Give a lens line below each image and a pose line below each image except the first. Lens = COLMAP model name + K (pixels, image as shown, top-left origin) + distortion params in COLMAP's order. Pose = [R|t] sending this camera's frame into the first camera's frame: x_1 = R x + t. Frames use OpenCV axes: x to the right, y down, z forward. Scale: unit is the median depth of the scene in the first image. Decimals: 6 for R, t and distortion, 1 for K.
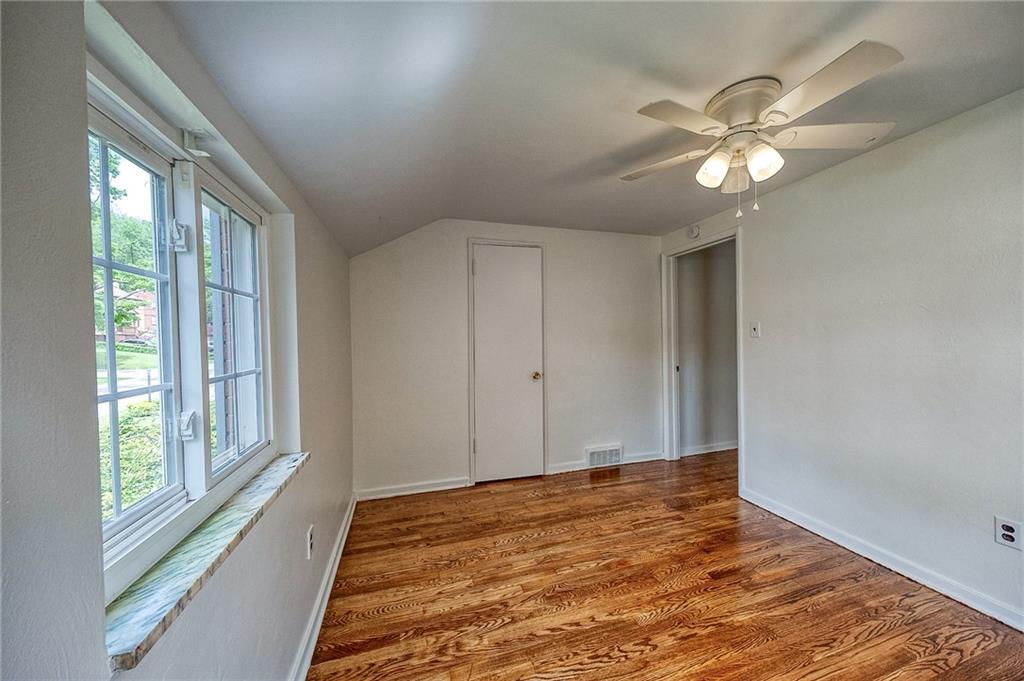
lens RADIAL K [[345.9, 0, 516.2], [0, 345.9, 339.6], [0, 0, 1]] dist [0.004568, -0.001911]
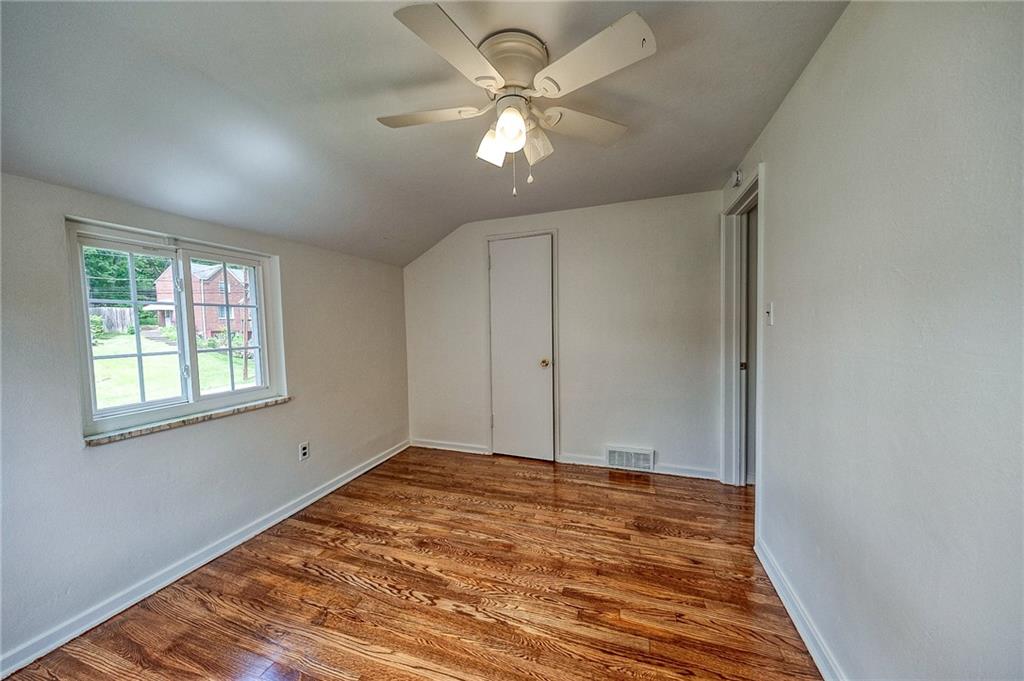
lens RADIAL K [[345.9, 0, 511.2], [0, 345.9, 341.6], [0, 0, 1]] dist [0.004568, -0.001911]
pose [[0.812140, 0.026932, -0.582841, 0.755232], [0.004245, 0.998635, 0.052060, -0.015080], [0.583447, -0.044755, 0.810917, 0.165752]]
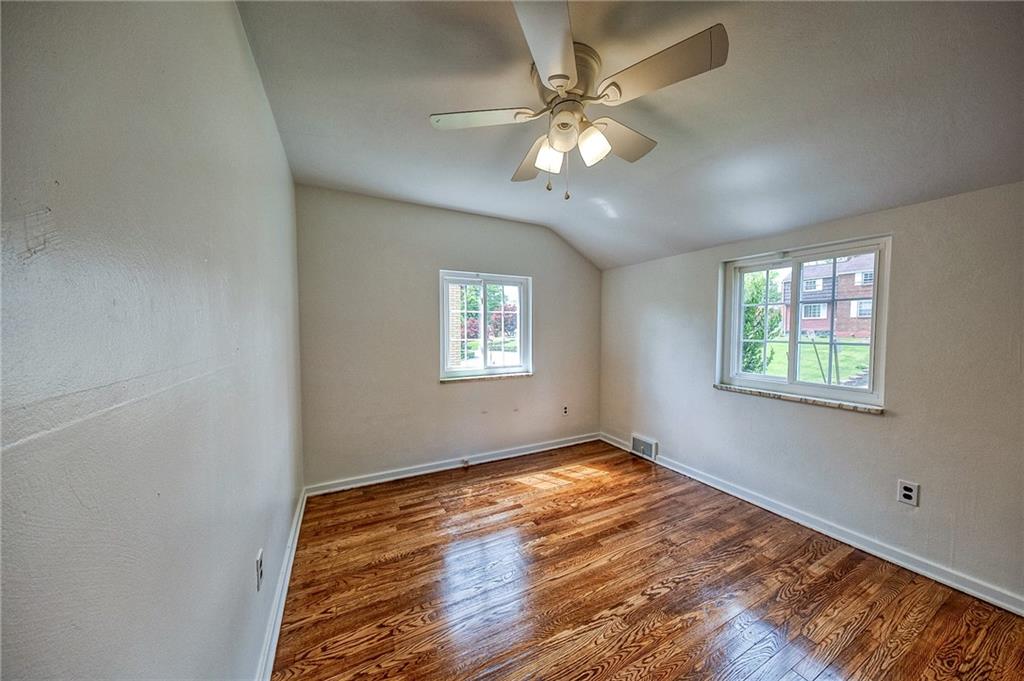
lens RADIAL K [[345.9, 0, 516.6], [0, 345.9, 342.2], [0, 0, 1]] dist [0.004568, -0.001911]
pose [[-0.982528, 0.025251, -0.184396, 0.616212], [0.016063, 0.998562, 0.051149, -0.014784], [0.185422, 0.047293, -0.981520, 1.233528]]
